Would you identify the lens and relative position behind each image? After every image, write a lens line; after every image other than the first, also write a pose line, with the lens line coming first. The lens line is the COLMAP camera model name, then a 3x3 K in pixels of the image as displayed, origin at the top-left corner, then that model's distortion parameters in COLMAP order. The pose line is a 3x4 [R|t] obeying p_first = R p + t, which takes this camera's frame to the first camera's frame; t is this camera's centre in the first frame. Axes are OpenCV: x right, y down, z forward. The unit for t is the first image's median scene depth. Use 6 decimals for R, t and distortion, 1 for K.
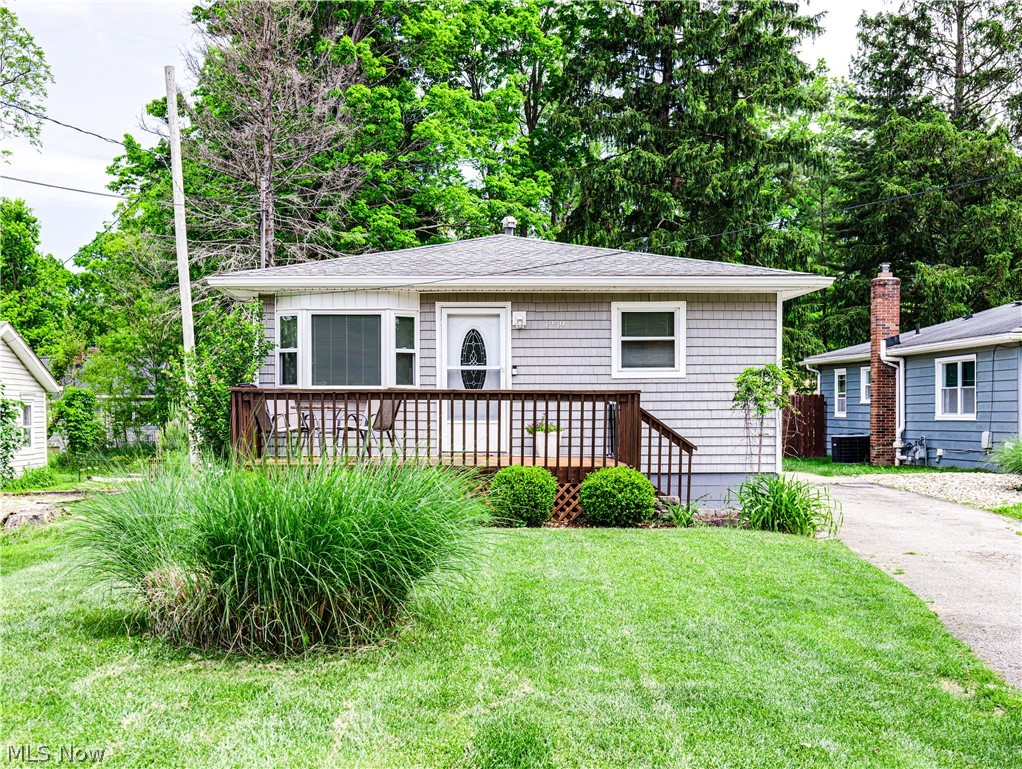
lens RADIAL K [[995.0, 0, 510.6], [0, 995.0, 383.6], [0, 0, 1]] dist [-0.011785, 0.000000]
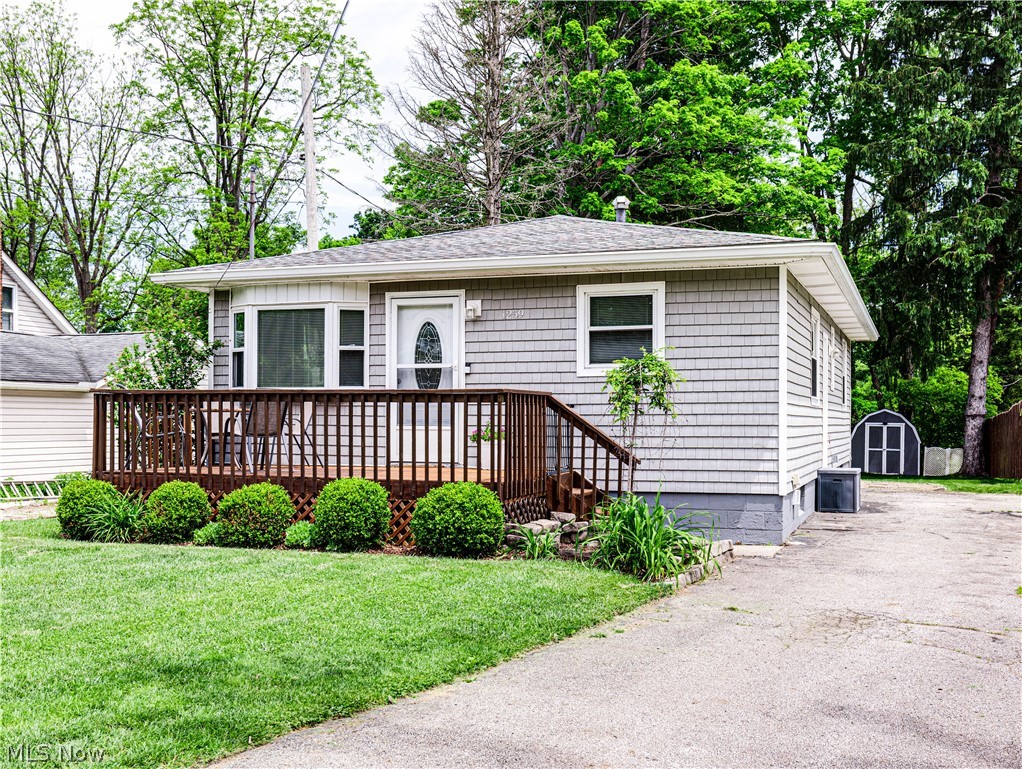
lens RADIAL K [[1048.0, 0, 510.8], [0, 1048.0, 382.4], [0, 0, 1]] dist [-0.015826, 0.000000]
pose [[0.949085, -0.006676, -0.314951, 0.326437], [0.004721, 0.999965, -0.006969, 0.005540], [0.314986, 0.005128, 0.949082, 0.145135]]
